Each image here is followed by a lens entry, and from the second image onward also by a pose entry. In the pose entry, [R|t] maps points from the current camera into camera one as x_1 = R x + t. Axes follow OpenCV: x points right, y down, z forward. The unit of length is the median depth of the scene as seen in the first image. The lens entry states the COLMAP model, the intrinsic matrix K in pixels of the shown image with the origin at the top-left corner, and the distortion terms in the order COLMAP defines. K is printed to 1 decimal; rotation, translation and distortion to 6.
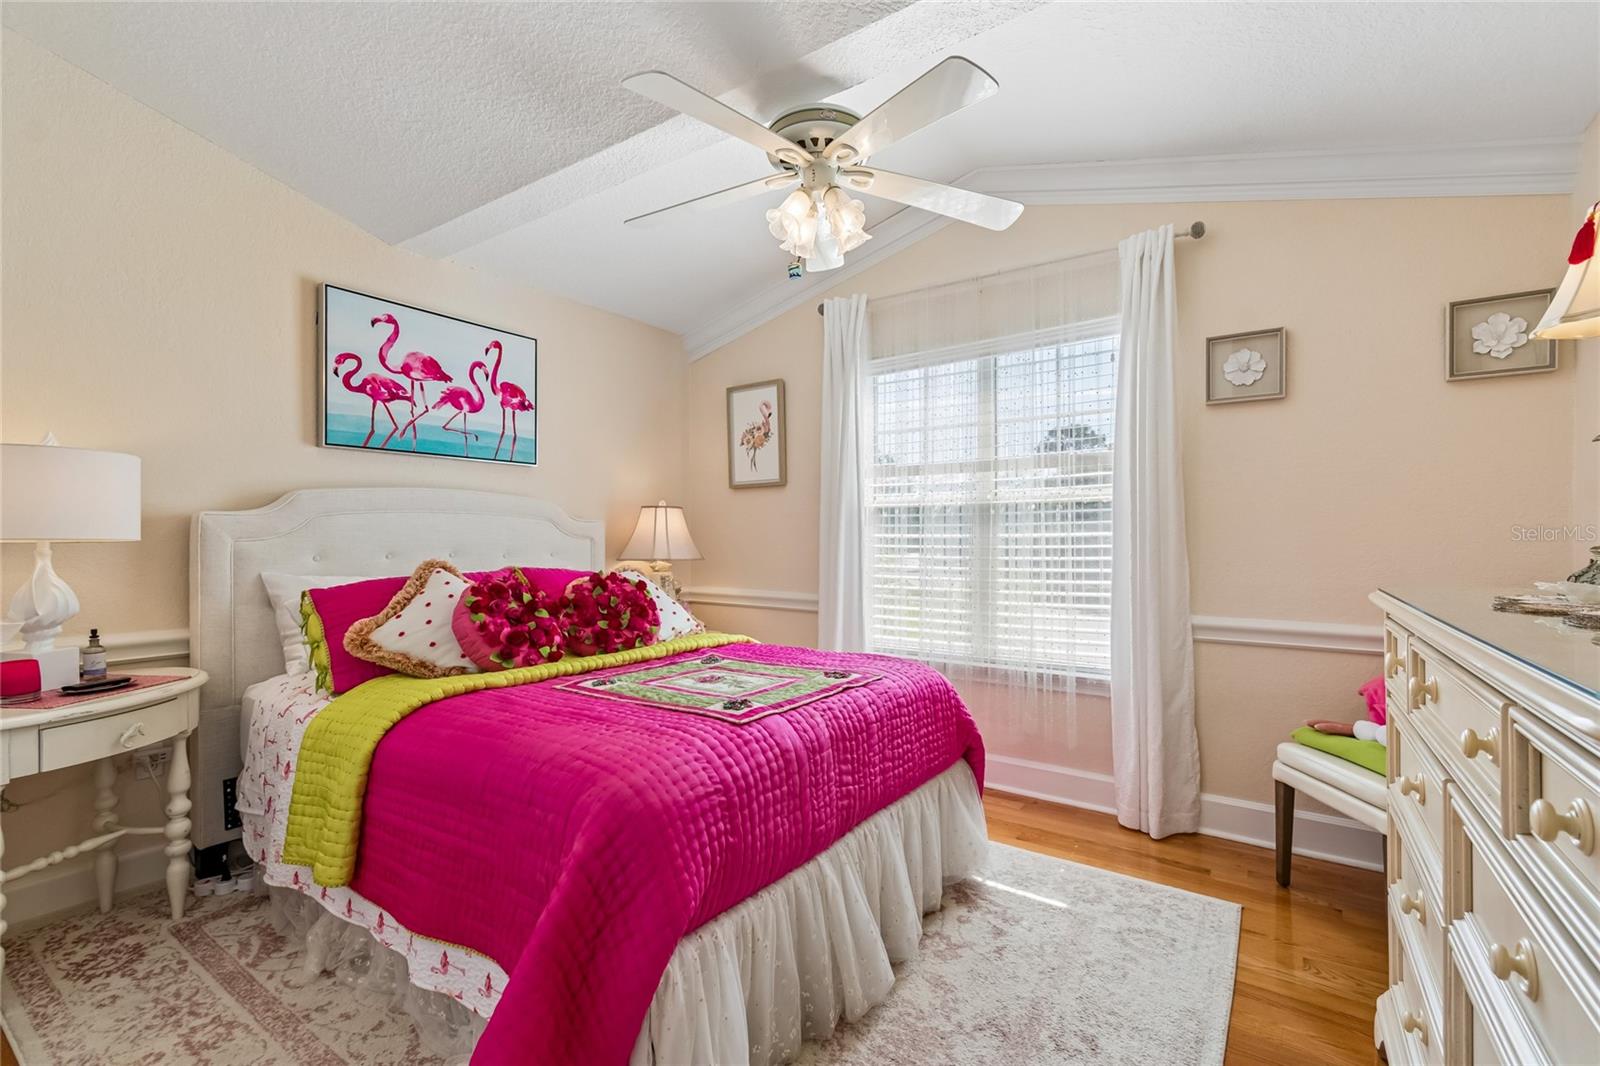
lens RADIAL K [[708.5, 0, 800.0], [0, 708.5, 539.9], [0, 0, 1]] dist [0.005000, -0.001510]
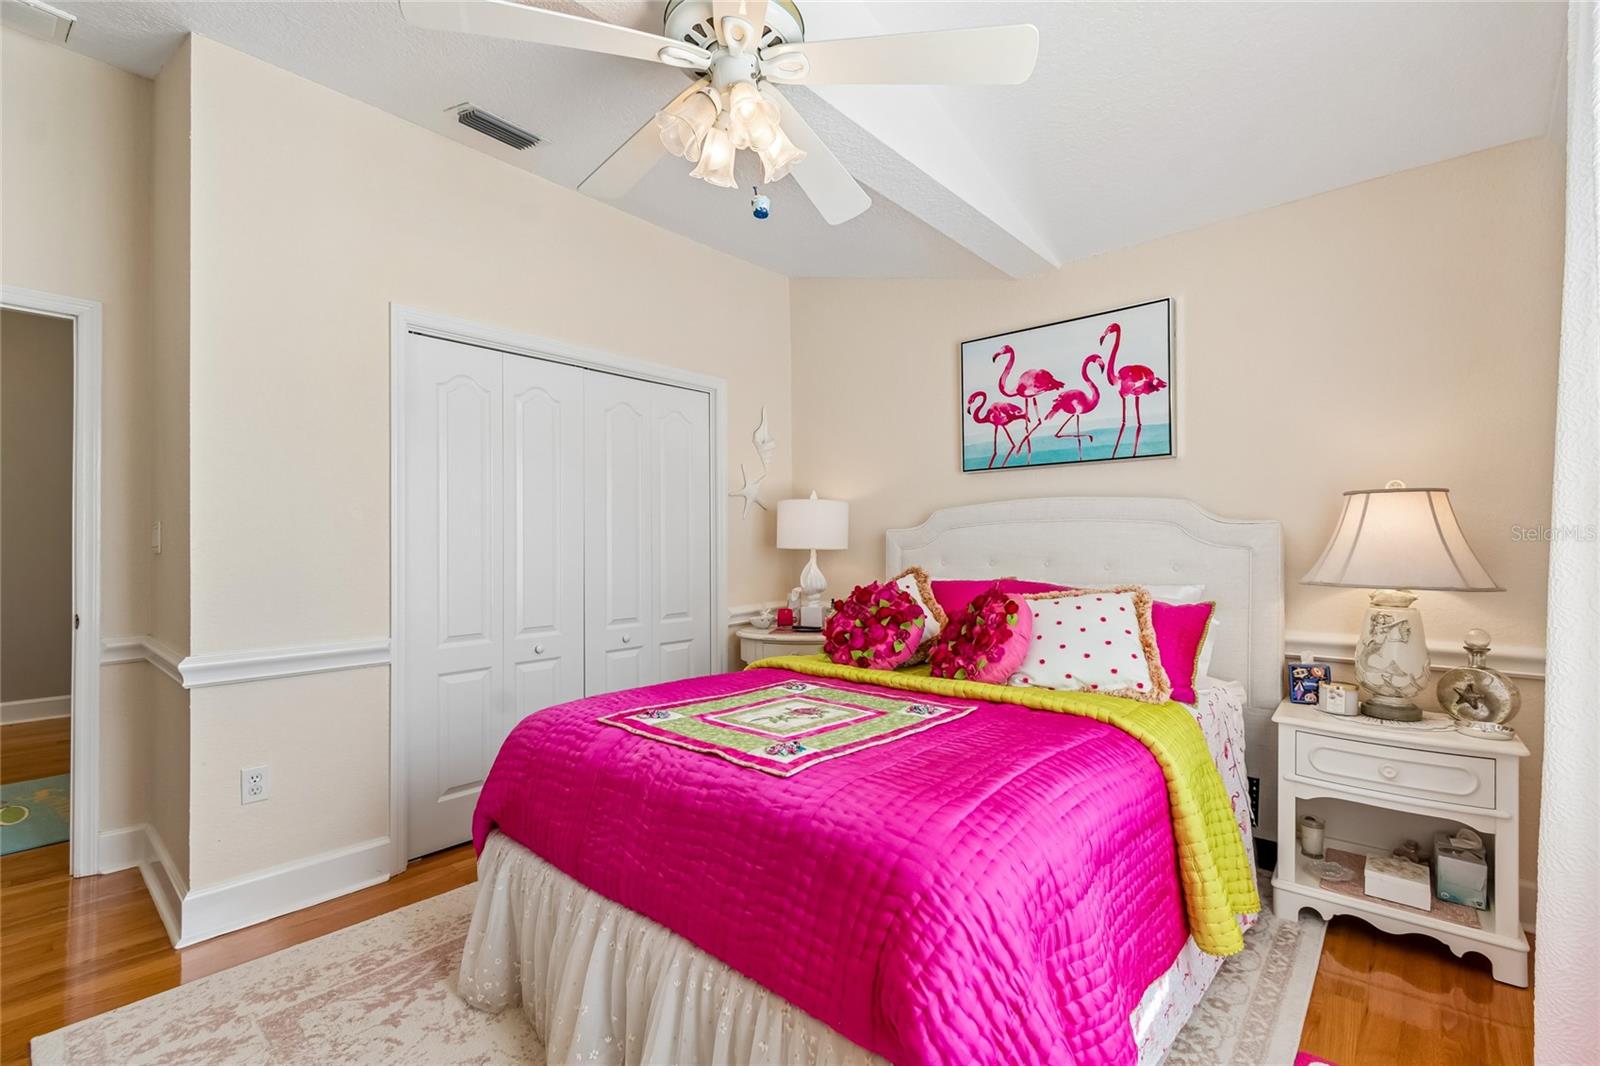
lens RADIAL K [[708.5, 0, 800.3], [0, 708.5, 535.9], [0, 0, 1]] dist [0.005000, -0.001510]
pose [[-0.101167, -0.016059, -0.994740, 0.527128], [0.000316, 0.999869, -0.016174, -0.002814], [0.994869, -0.001951, -0.101149, 0.761742]]
